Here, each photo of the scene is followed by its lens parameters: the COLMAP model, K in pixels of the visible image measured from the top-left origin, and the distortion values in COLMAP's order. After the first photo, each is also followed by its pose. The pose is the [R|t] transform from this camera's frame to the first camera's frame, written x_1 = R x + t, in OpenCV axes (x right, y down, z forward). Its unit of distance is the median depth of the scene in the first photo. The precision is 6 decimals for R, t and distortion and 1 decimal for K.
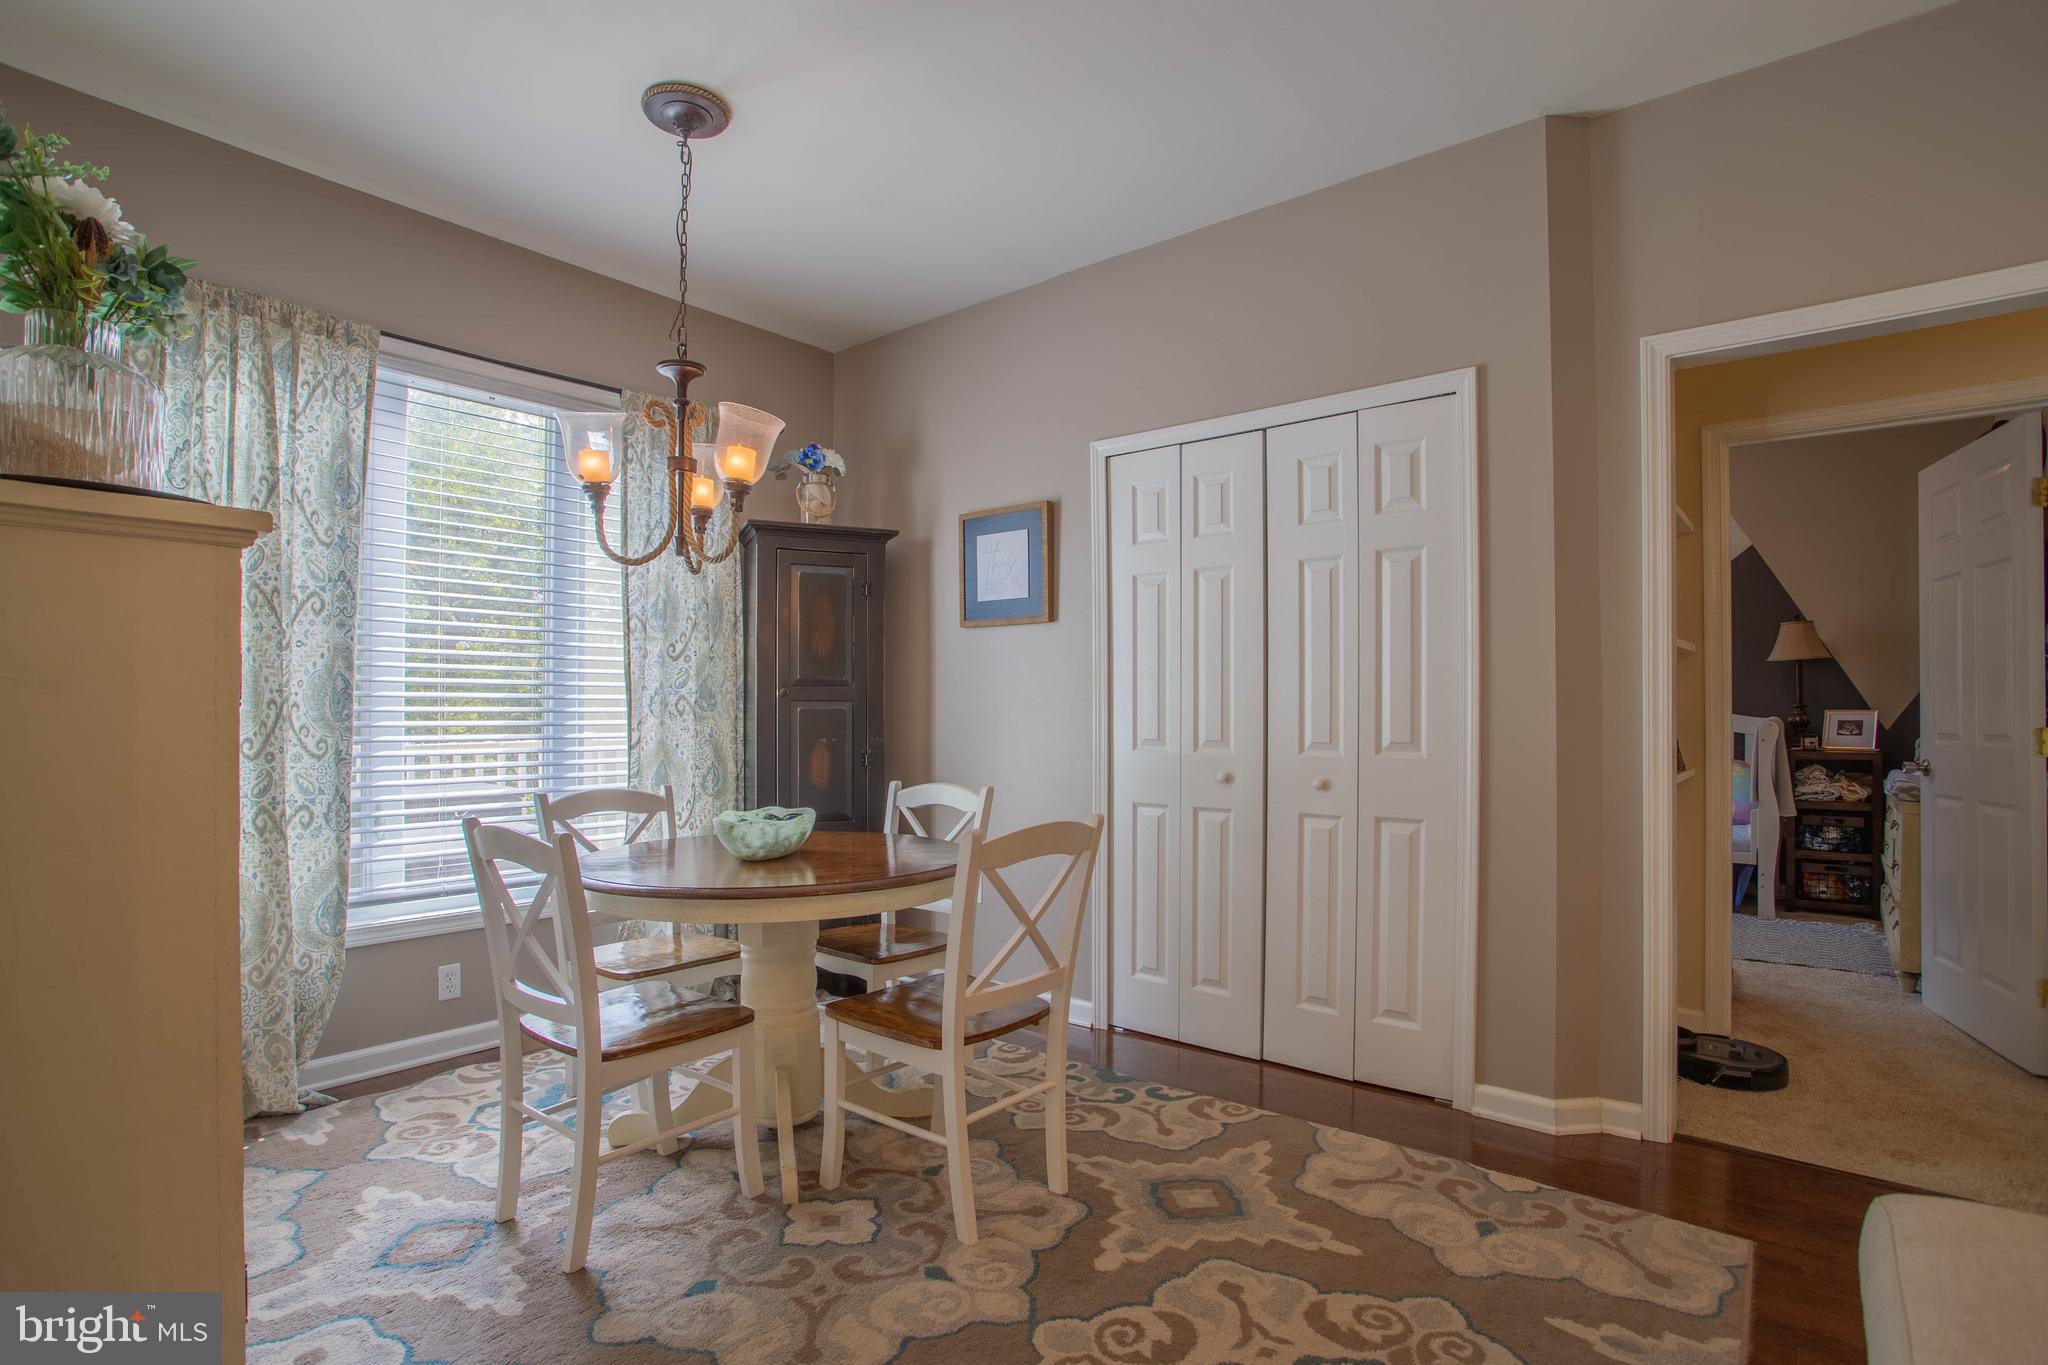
lens RADIAL K [[1020.2, 0, 1016.6], [0, 1020.2, 710.0], [0, 0, 1]] dist [-0.063752, 0.026006]
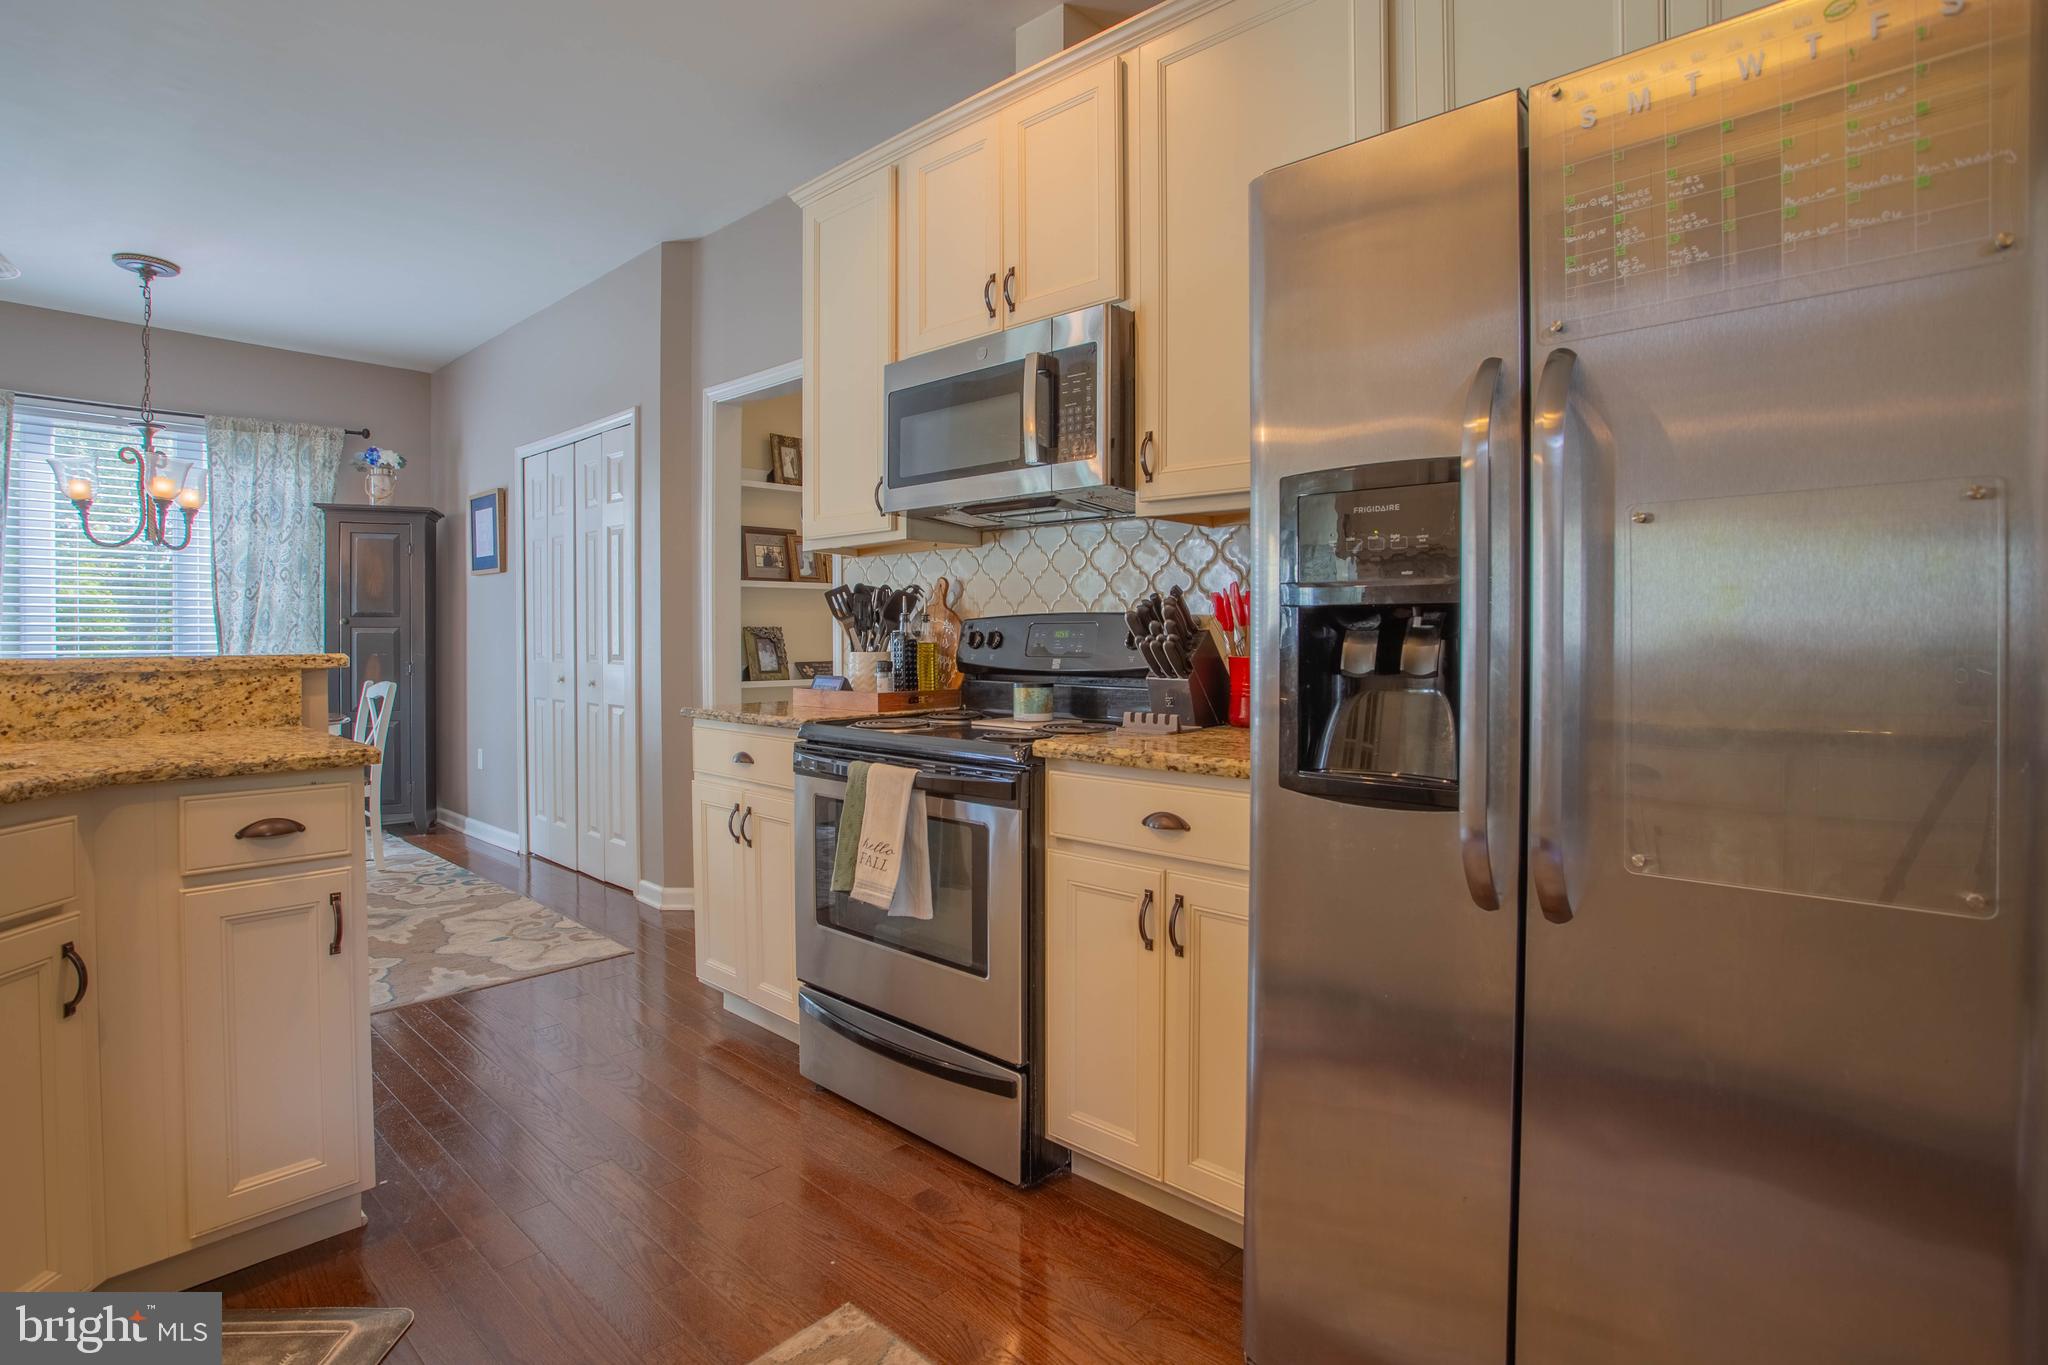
lens RADIAL K [[1020.2, 0, 993.8], [0, 1020.2, 646.8], [0, 0, 1]] dist [-0.063752, 0.026006]
pose [[0.997418, 0.001794, -0.071788, 0.961244], [-0.000901, 0.999922, 0.012470, 0.000222], [0.071805, -0.012373, 0.997342, -0.425901]]
